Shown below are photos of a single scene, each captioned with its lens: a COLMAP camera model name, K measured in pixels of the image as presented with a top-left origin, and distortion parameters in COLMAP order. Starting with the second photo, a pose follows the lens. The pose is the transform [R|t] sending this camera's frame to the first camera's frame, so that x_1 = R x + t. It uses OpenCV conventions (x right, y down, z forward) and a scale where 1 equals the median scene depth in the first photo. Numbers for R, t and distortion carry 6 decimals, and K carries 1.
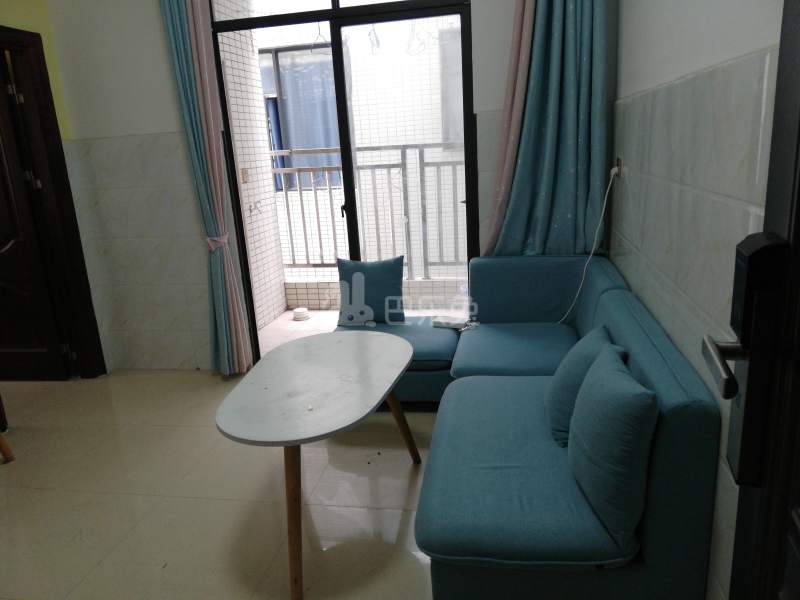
lens RADIAL K [[588.5, 0, 399.3], [0, 588.5, 302.5], [0, 0, 1]] dist [0.097103, -0.151396]
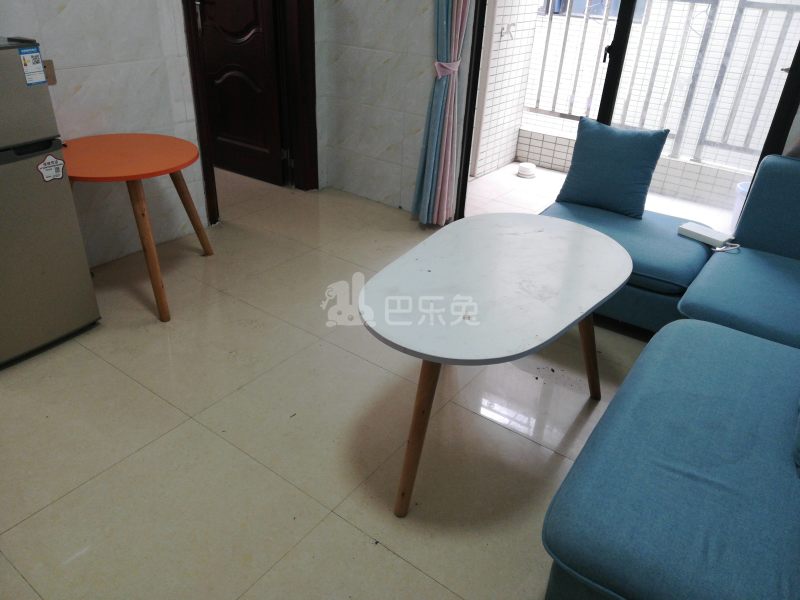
lens RADIAL K [[594.5, 0, 399.7], [0, 594.5, 306.0], [0, 0, 1]] dist [0.041348, -0.063151]
pose [[0.897535, 0.302423, -0.320891, 0.010123], [-0.205440, 0.930731, 0.302547, -0.029658], [0.390160, -0.205623, 0.897493, 0.131198]]
